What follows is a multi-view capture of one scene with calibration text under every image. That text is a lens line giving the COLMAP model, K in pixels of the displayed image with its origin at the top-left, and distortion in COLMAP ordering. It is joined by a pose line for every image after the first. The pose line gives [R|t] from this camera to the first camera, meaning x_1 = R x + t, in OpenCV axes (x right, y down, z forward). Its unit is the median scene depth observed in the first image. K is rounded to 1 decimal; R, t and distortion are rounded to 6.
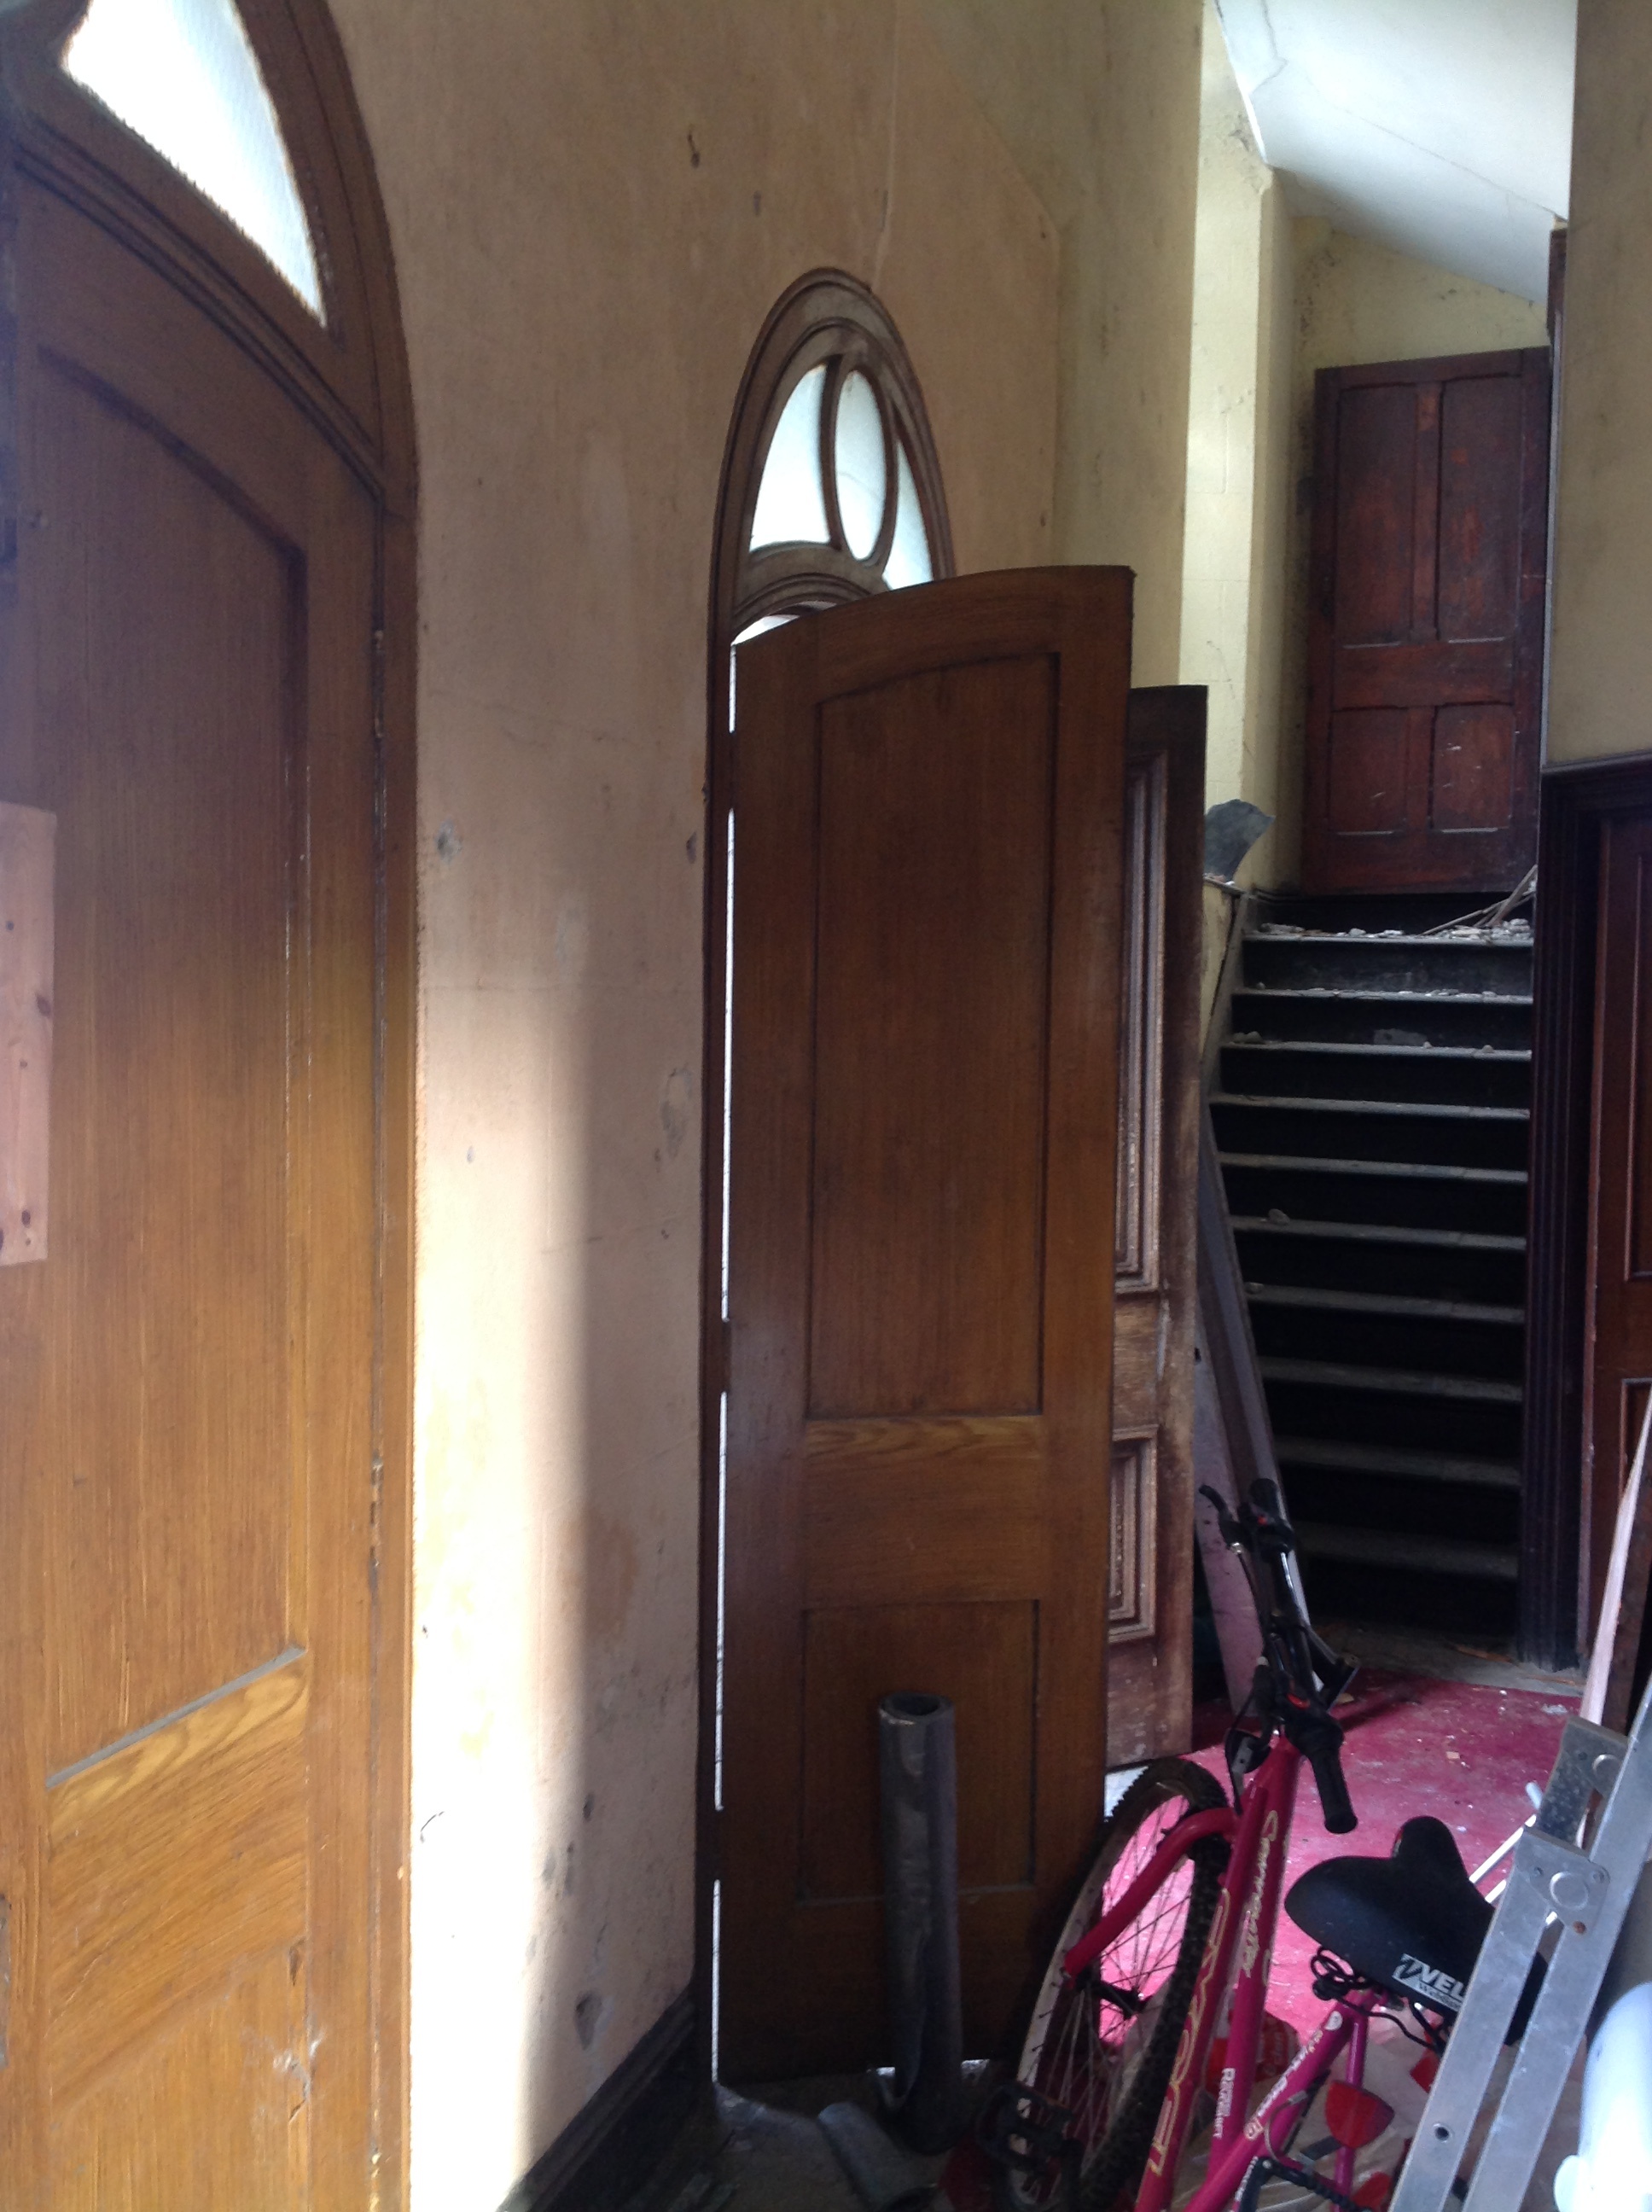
lens RADIAL K [[2053.6, 0, 826.0], [0, 2053.6, 1106.0], [0, 0, 1]] dist [0.154729, -0.349025]
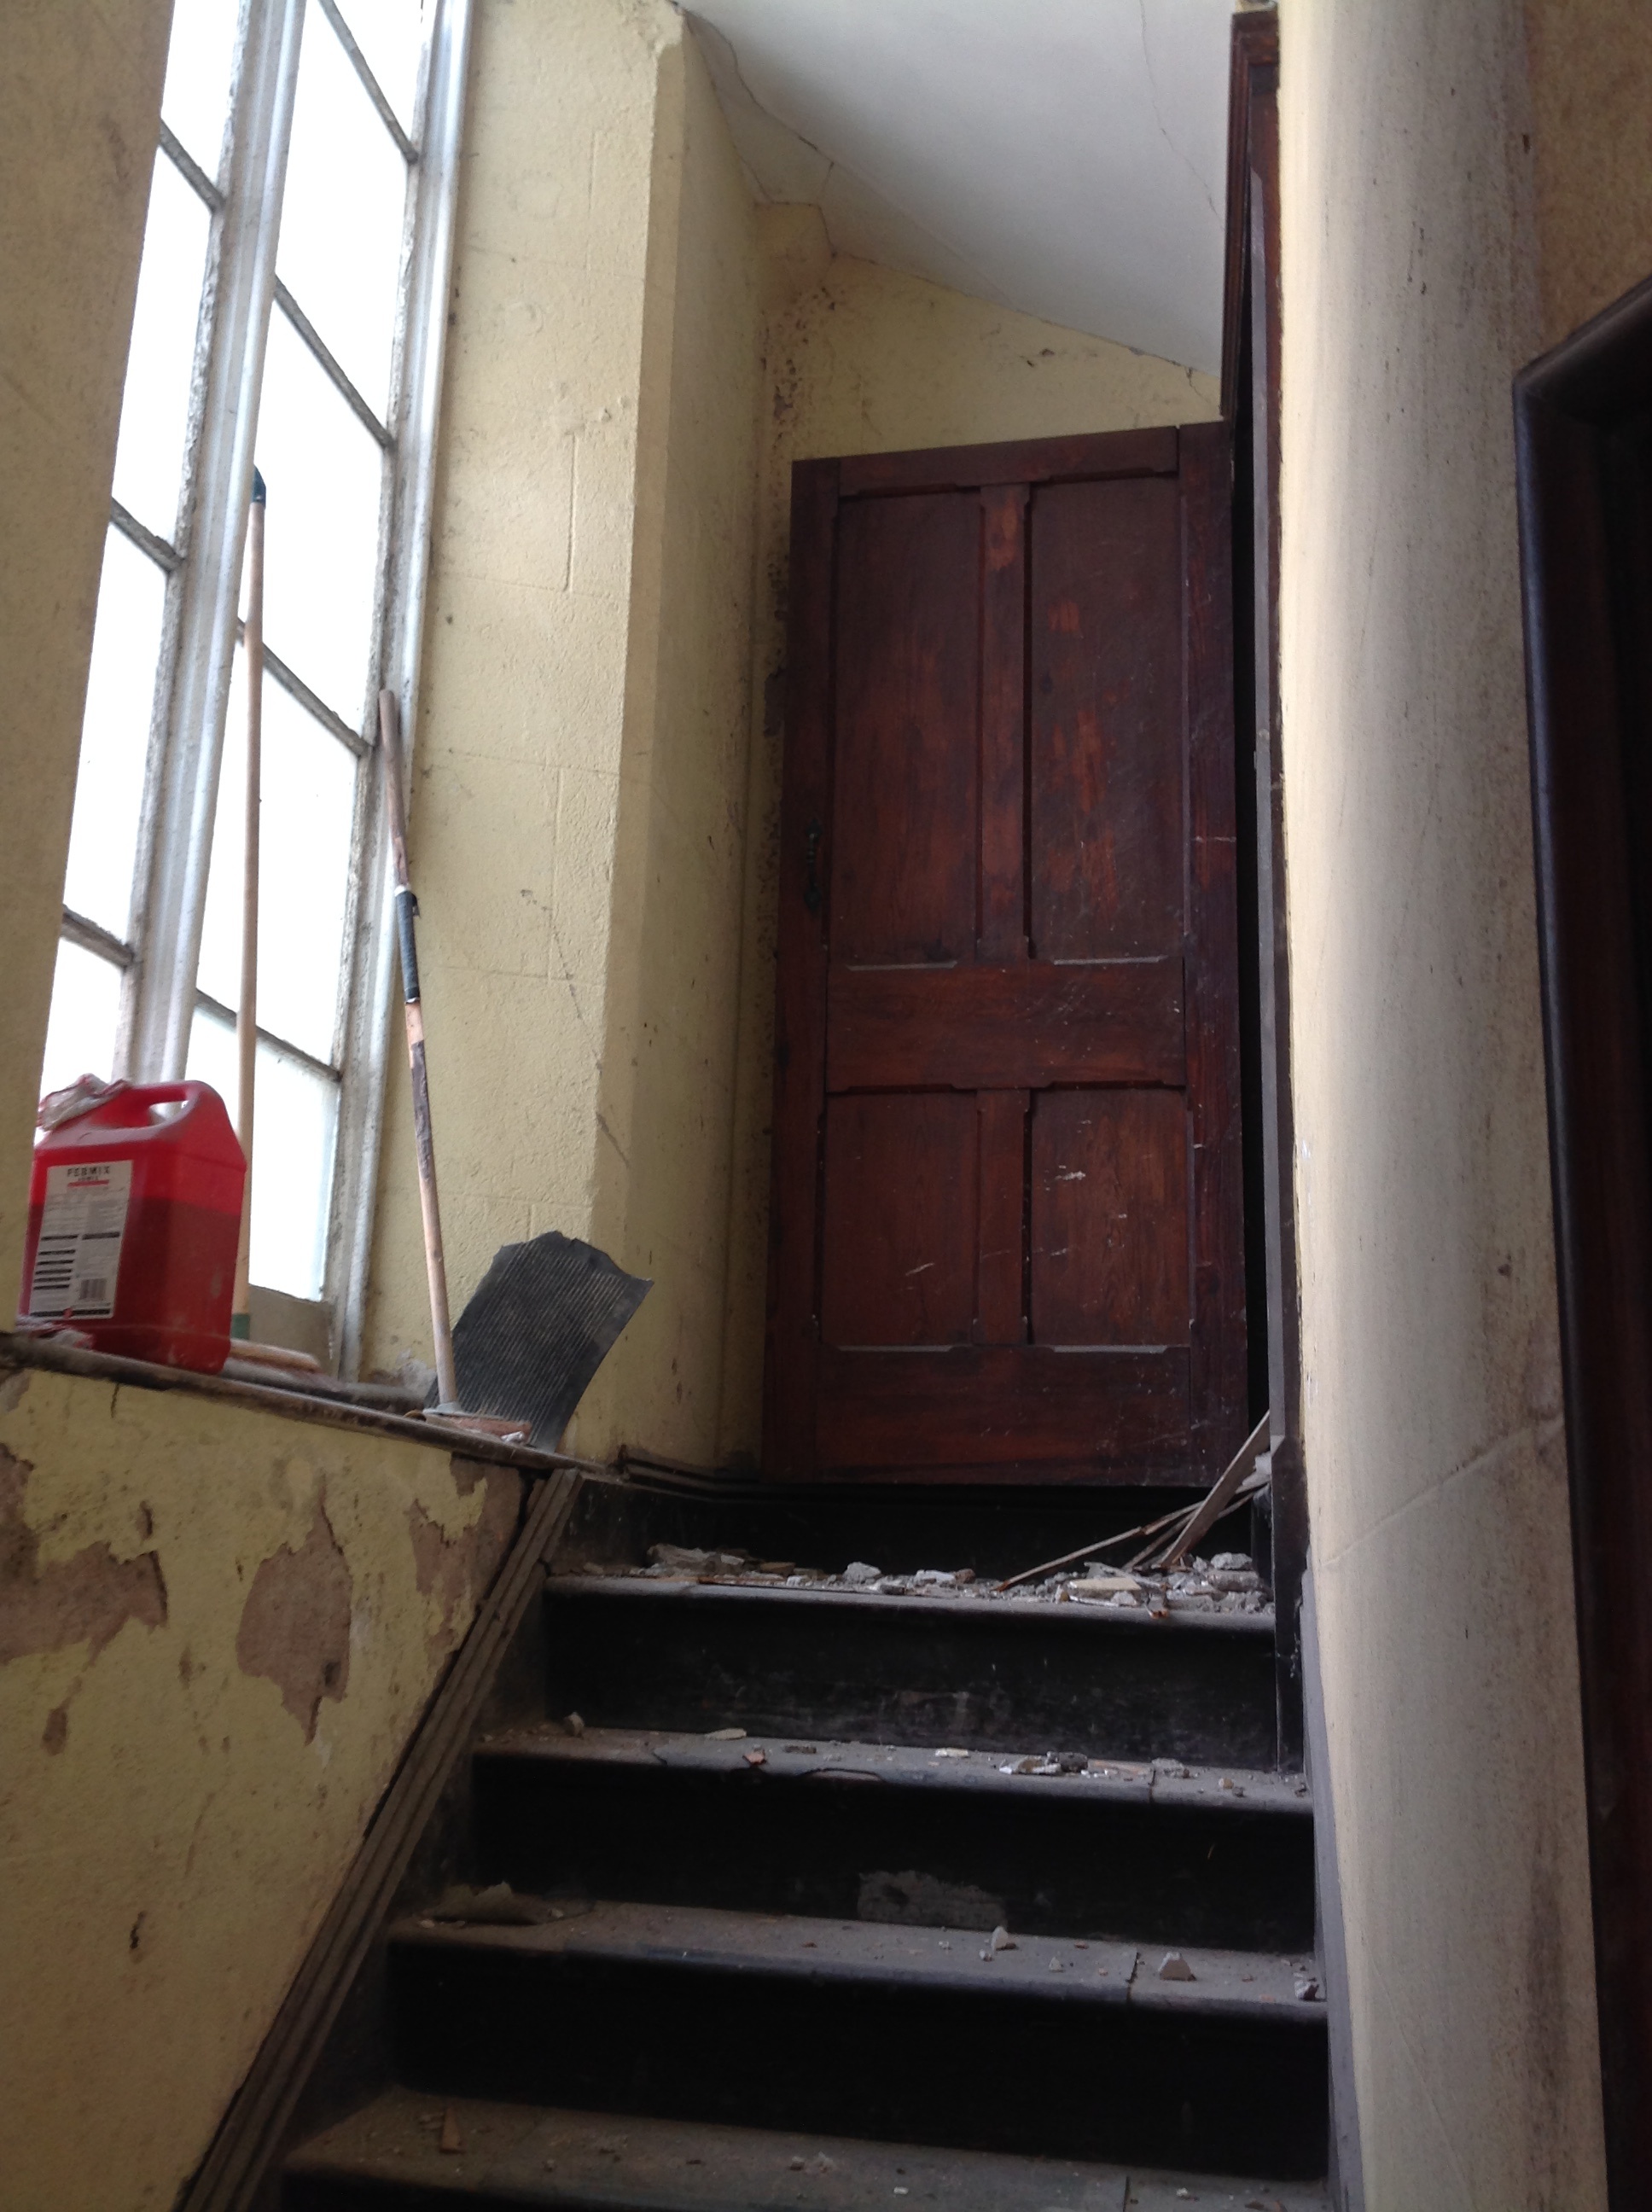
lens RADIAL K [[2053.6, 0, 826.0], [0, 2053.6, 1106.0], [0, 0, 1]] dist [0.154729, -0.349025]
pose [[0.988259, 0.052464, 0.143496, 0.179960], [-0.009475, 0.958432, -0.285164, -0.053470], [-0.152492, 0.280457, 0.947676, 0.564781]]
